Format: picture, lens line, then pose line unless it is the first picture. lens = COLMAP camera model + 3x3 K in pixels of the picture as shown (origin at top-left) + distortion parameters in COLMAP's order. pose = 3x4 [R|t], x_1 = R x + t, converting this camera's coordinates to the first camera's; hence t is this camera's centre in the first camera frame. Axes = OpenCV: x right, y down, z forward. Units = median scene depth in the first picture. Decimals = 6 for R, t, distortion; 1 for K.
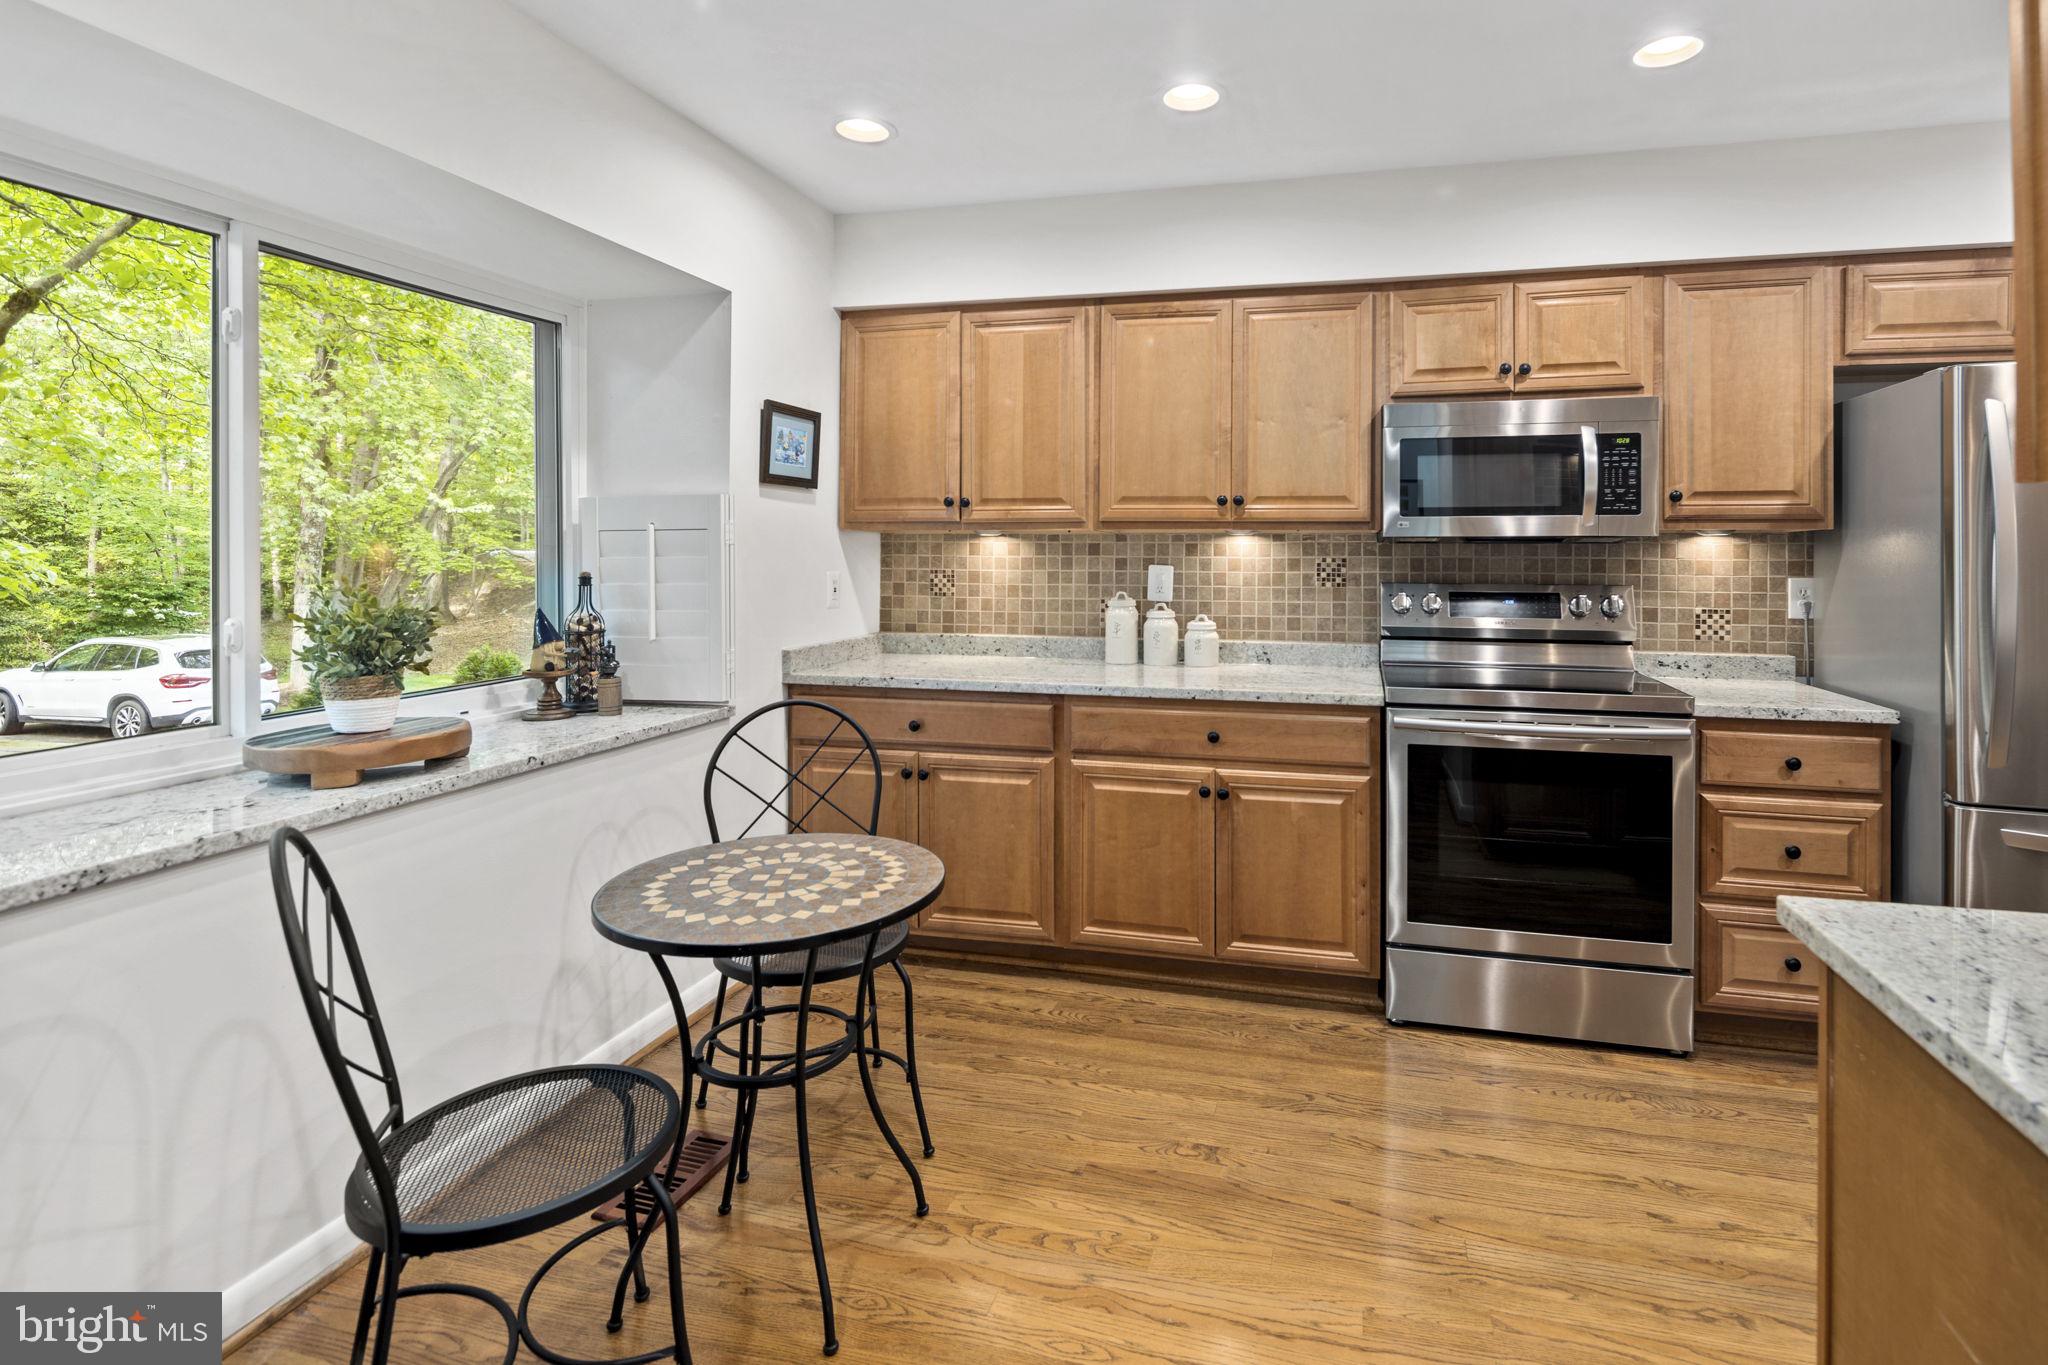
lens RADIAL K [[1544.6, 0, 1024.3], [0, 1544.6, 547.2], [0, 0, 1]] dist [0.010621, -0.002187]
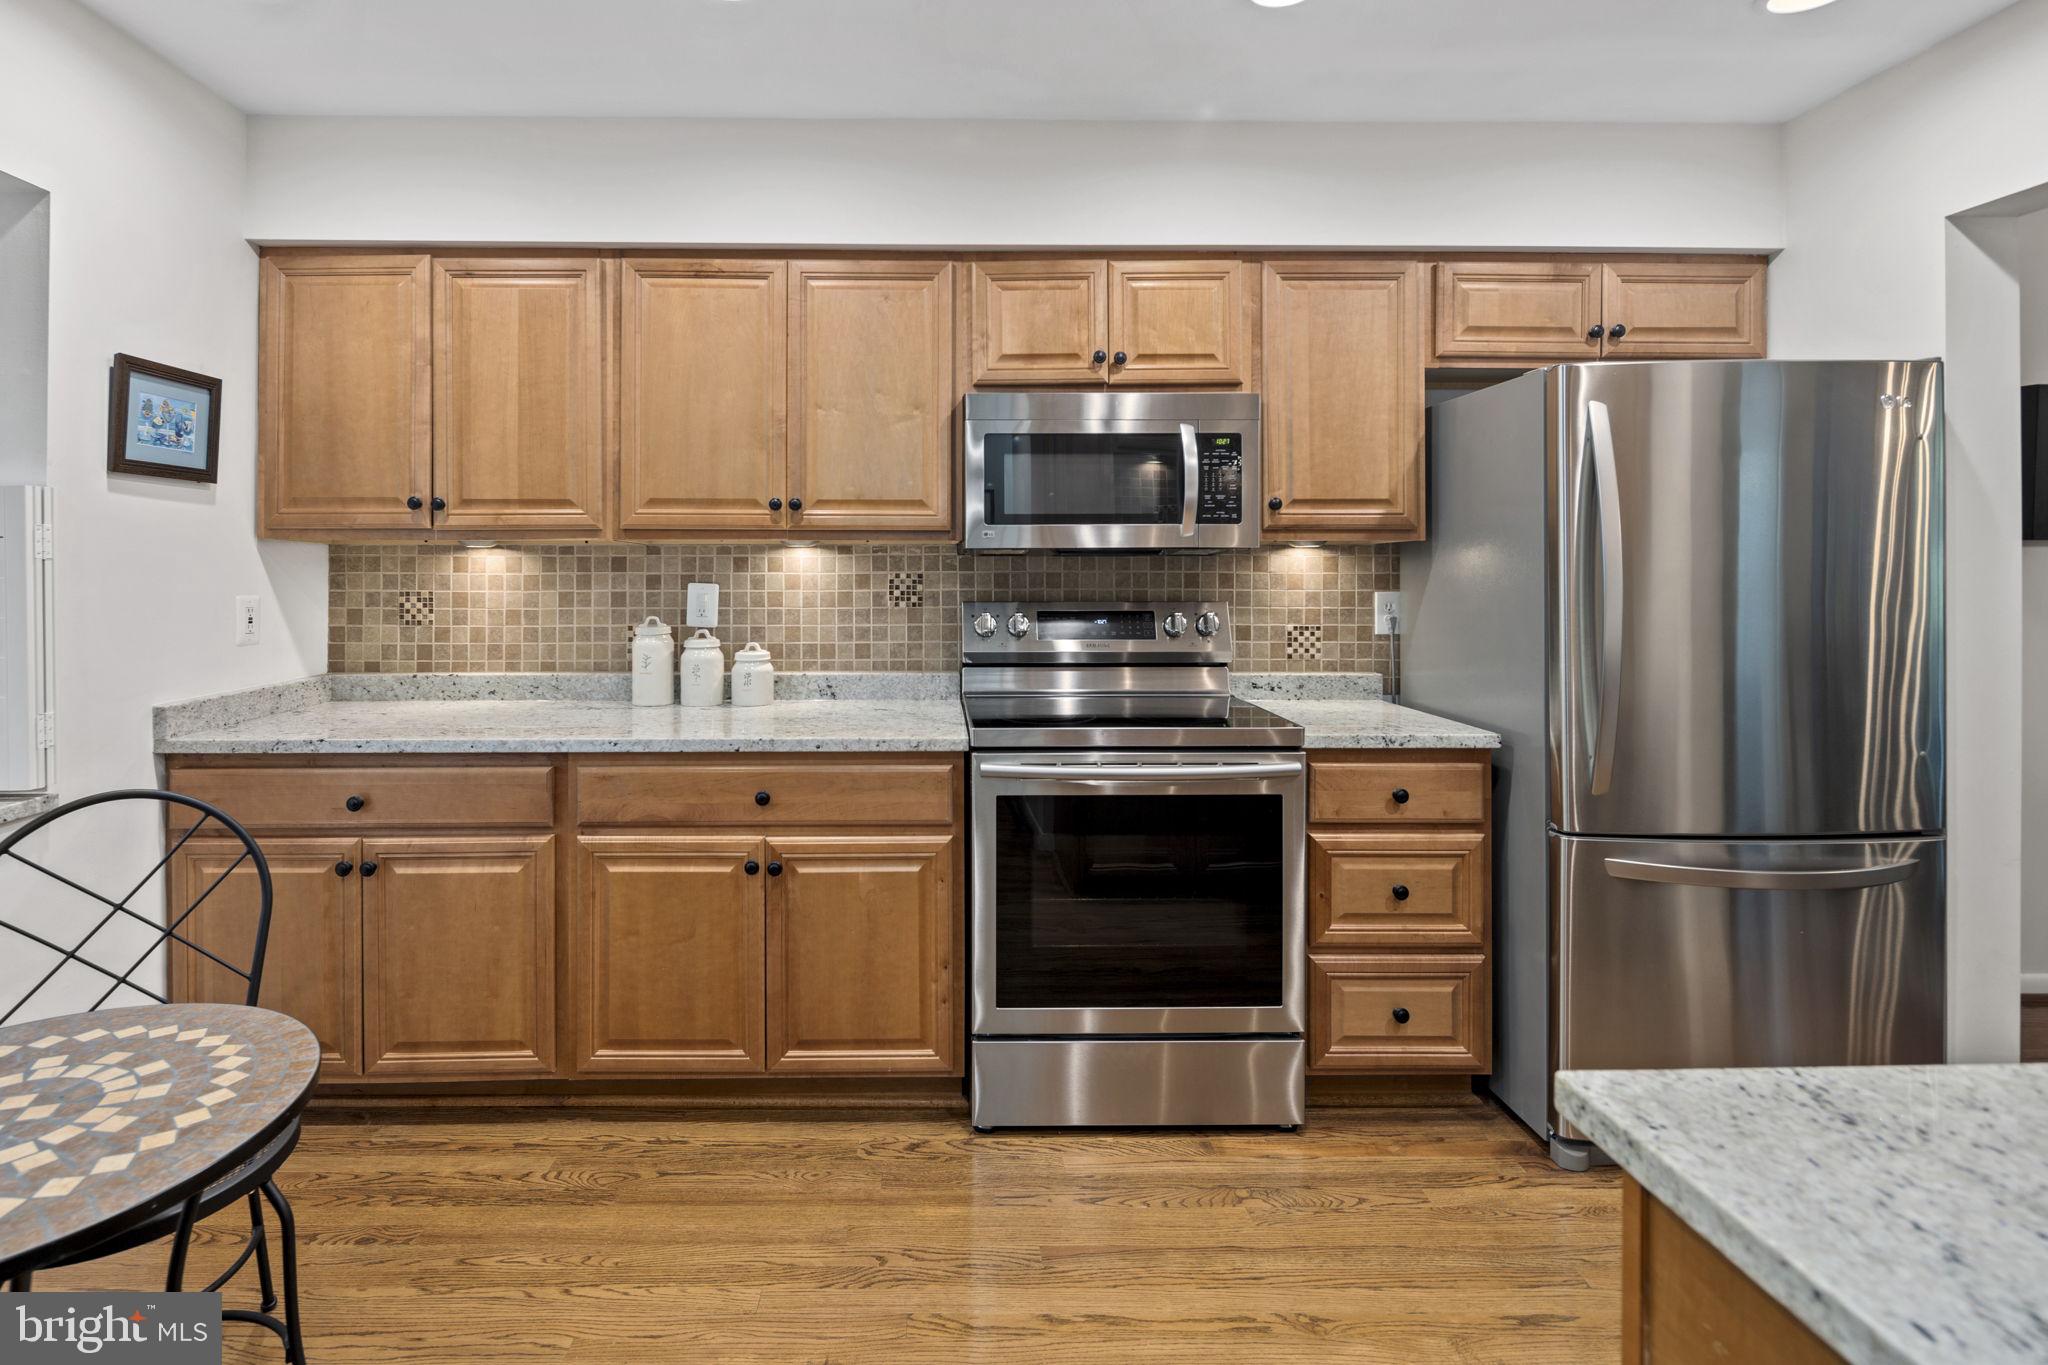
lens RADIAL K [[1354.3, 0, 952.3], [0, 1354.3, 567.1], [0, 0, 1]] dist [0.005142, 0.000176]
pose [[0.973026, -0.003951, 0.230663, 0.054181], [0.002997, 0.999985, 0.004486, 0.000185], [-0.230678, -0.003674, 0.973023, 0.281691]]
